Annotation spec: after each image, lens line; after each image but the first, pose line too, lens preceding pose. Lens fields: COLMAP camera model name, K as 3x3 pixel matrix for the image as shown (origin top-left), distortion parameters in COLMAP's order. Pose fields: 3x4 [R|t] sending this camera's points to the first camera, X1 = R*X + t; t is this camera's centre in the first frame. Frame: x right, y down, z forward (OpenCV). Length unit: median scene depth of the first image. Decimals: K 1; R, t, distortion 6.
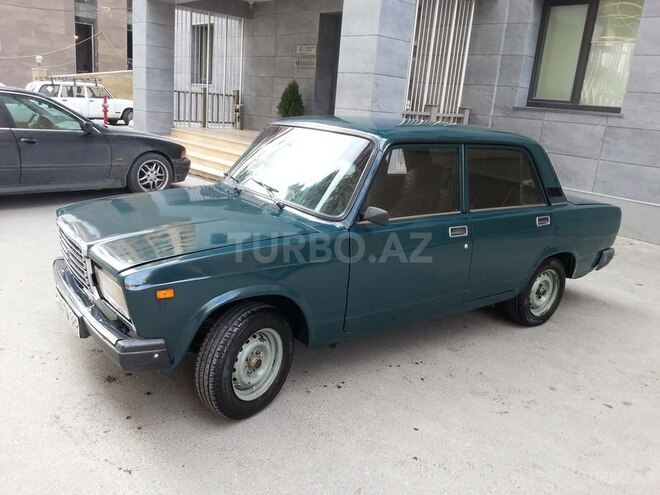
lens RADIAL K [[545.3, 0, 330.0], [0, 545.3, 247.5], [0, 0, 1]] dist [0.007865, -0.044098]
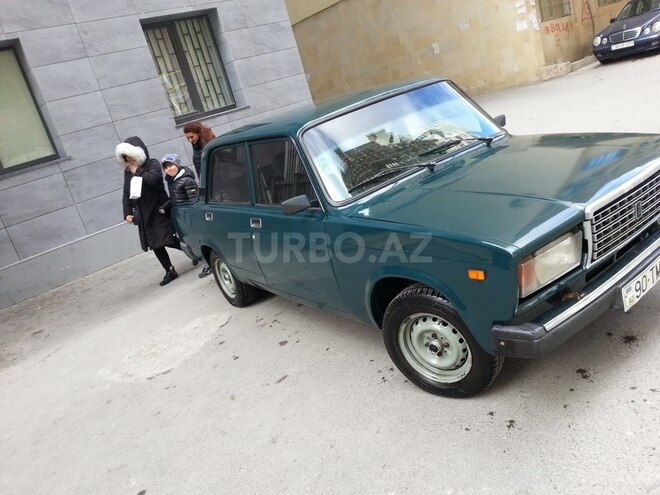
lens RADIAL K [[545.3, 0, 330.0], [0, 545.3, 247.5], [0, 0, 1]] dist [0.007865, -0.044098]
pose [[-0.003547, -0.348537, 0.937288, -0.454227], [0.518537, 0.800795, 0.299743, -0.152097], [-0.855048, 0.487082, 0.177889, 0.457492]]
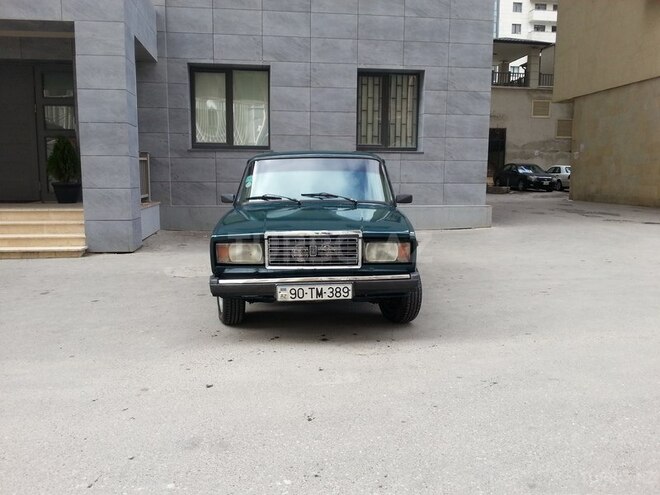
lens RADIAL K [[545.3, 0, 330.0], [0, 545.3, 247.5], [0, 0, 1]] dist [0.007865, -0.044098]
pose [[0.571027, -0.183042, 0.800265, -0.556990], [0.252071, 0.966828, 0.041275, -0.013231], [-0.781274, 0.178154, 0.598225, 0.050266]]
